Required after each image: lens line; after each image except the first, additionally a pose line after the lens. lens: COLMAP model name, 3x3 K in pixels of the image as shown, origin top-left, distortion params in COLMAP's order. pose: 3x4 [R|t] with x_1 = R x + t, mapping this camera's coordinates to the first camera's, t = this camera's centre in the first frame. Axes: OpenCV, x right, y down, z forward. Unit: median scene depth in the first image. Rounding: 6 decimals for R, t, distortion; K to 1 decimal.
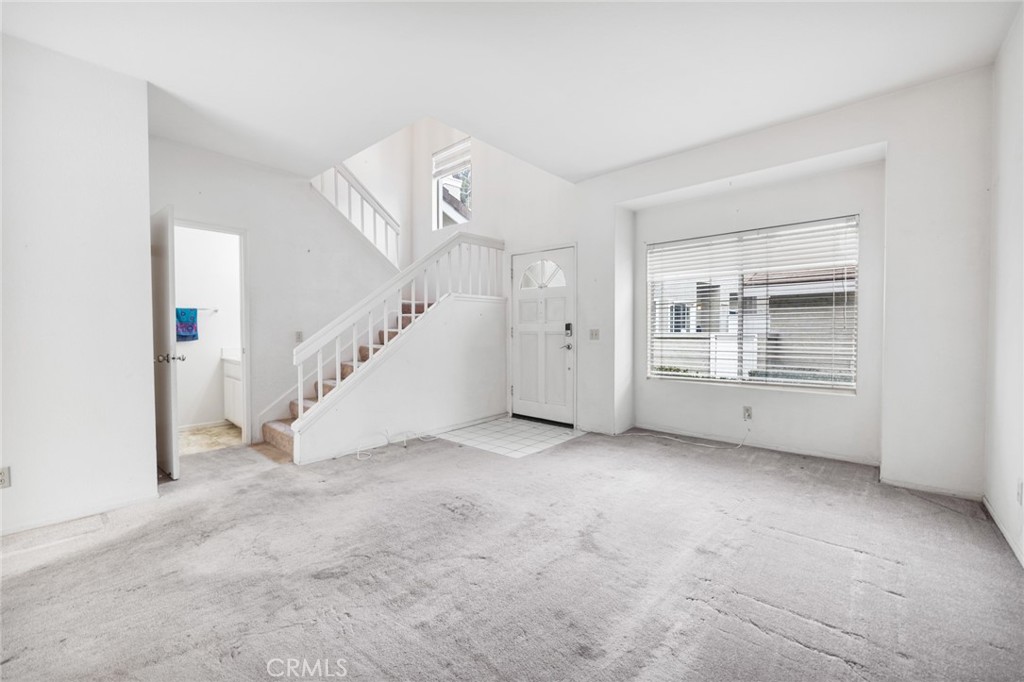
lens RADIAL K [[417.4, 0, 508.1], [0, 417.4, 333.5], [0, 0, 1]] dist [-0.001162, -0.000685]
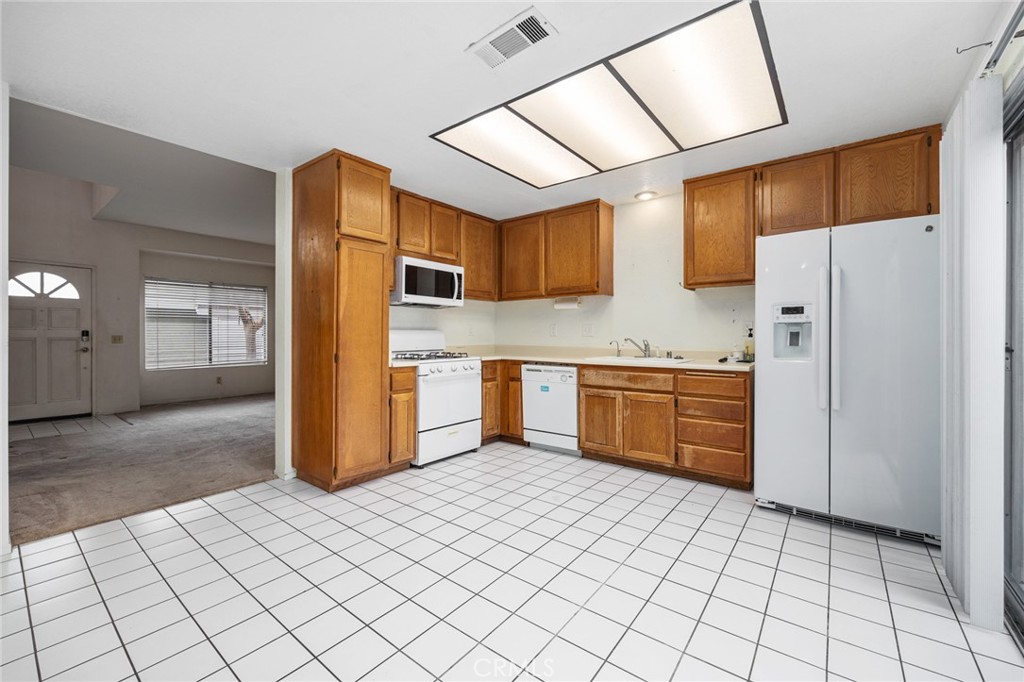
lens RADIAL K [[417.4, 0, 508.1], [0, 417.4, 333.5], [0, 0, 1]] dist [-0.001162, -0.000685]
pose [[-0.066940, 0.009559, 0.997711, -1.142287], [0.010942, 0.999901, -0.008845, 0.008476], [-0.997697, 0.010325, -0.067038, -0.141910]]
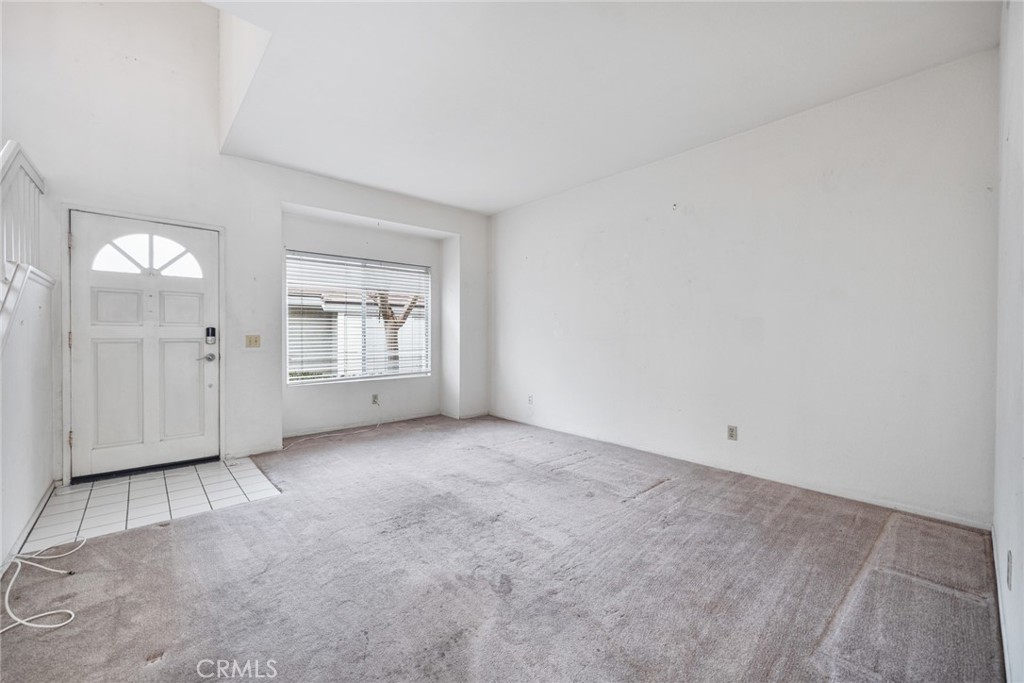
lens RADIAL K [[417.4, 0, 508.1], [0, 417.4, 334.0], [0, 0, 1]] dist [-0.001162, -0.000685]
pose [[0.102523, 0.008660, 0.994693, -0.572564], [0.010529, 0.999897, -0.009790, 0.001459], [-0.994675, 0.011477, 0.102421, 0.368158]]
